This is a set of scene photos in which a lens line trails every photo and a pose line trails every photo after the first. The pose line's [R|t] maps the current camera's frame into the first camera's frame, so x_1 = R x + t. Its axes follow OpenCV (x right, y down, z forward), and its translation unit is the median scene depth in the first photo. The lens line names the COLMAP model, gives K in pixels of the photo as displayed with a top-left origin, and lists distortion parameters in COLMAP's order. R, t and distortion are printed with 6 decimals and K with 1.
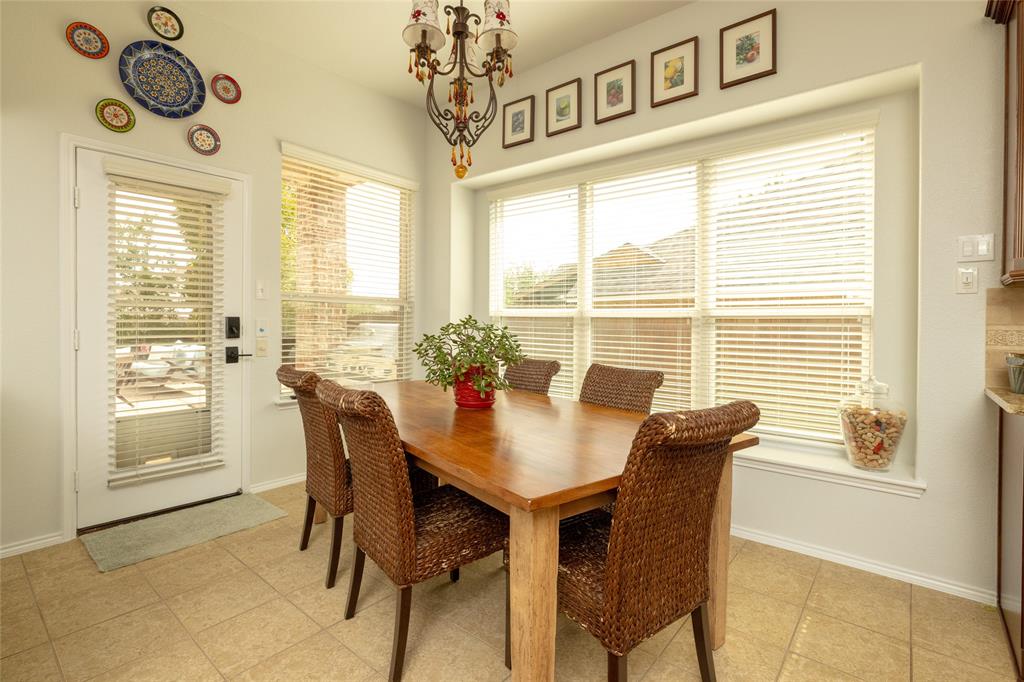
lens RADIAL K [[485.4, 0, 508.6], [0, 485.4, 327.7], [0, 0, 1]] dist [-0.002710, 0.000015]
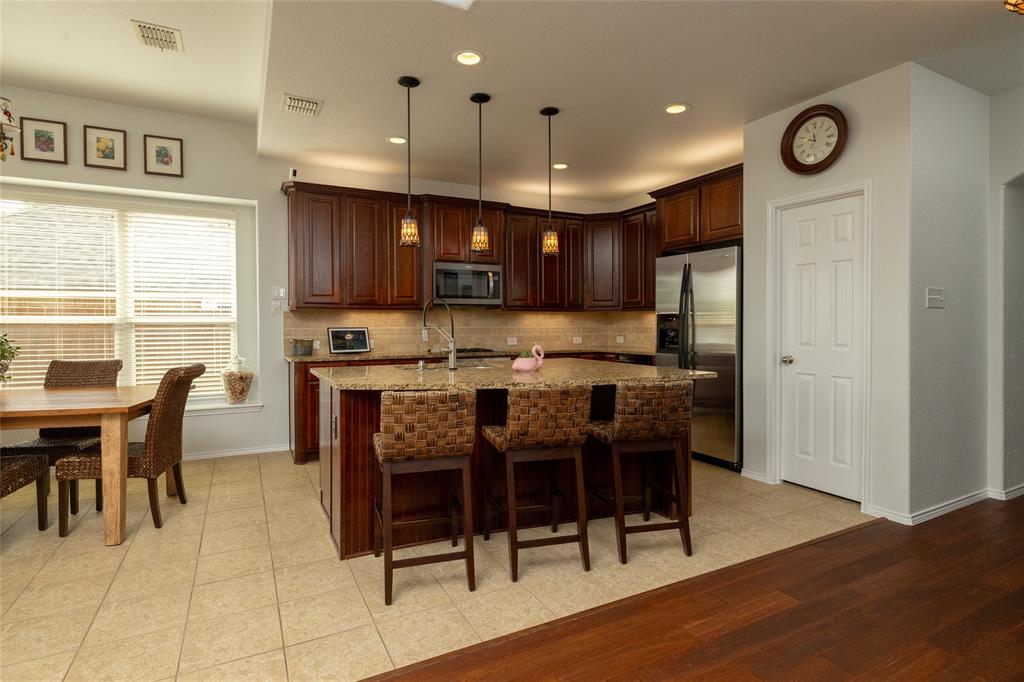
lens RADIAL K [[515.5, 0, 512.3], [0, 515.5, 324.4], [0, 0, 1]] dist [-0.003165, -0.000199]
pose [[0.379042, -0.012108, 0.925300, -0.602894], [0.013005, 0.999885, 0.007756, -0.017563], [-0.925288, 0.009093, 0.379156, -0.649723]]
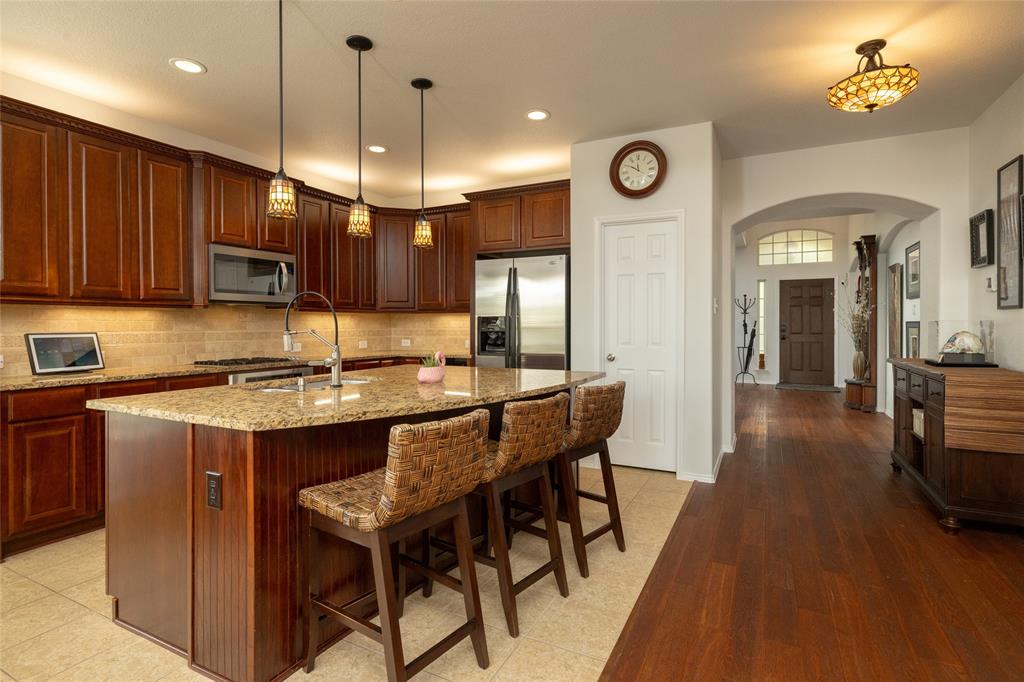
lens RADIAL K [[504.1, 0, 508.3], [0, 504.1, 326.0], [0, 0, 1]] dist [-0.004999, -0.000195]
pose [[-0.220978, -0.010734, 0.975220, -0.486376], [0.008494, 0.999880, 0.012930, -0.021754], [-0.975242, 0.011140, -0.220860, -0.169673]]
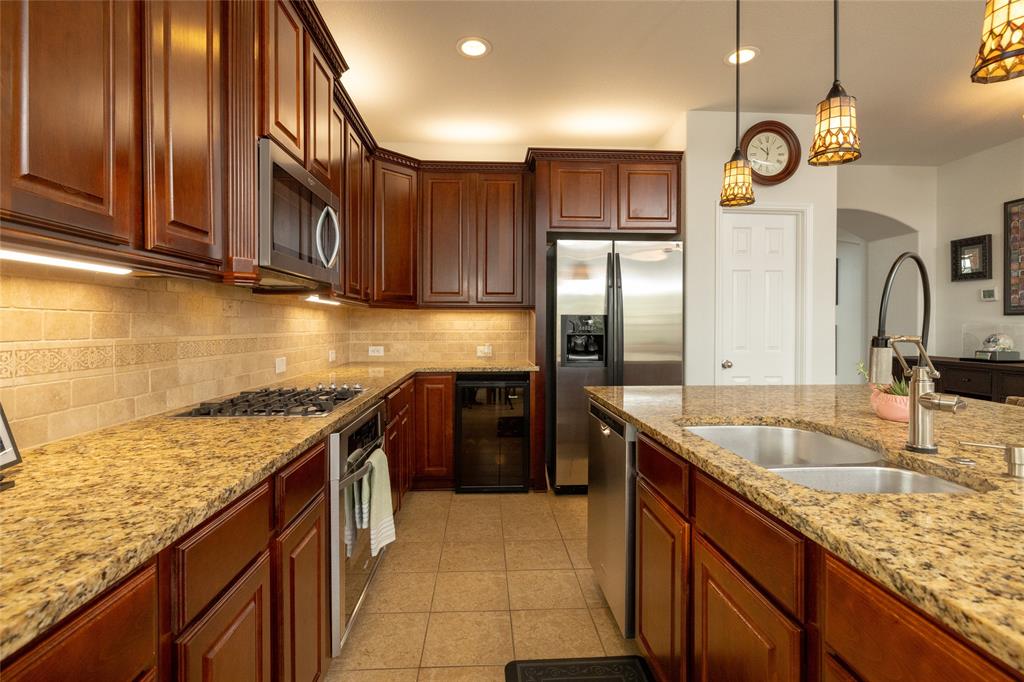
lens RADIAL K [[485.4, 0, 508.6], [0, 485.4, 327.7], [0, 0, 1]] dist [-0.002710, 0.000015]
pose [[-0.680683, -0.012184, 0.732477, 0.385739], [-0.001854, 0.999887, 0.014909, -0.018254], [-0.732576, 0.008790, -0.680629, 0.482567]]
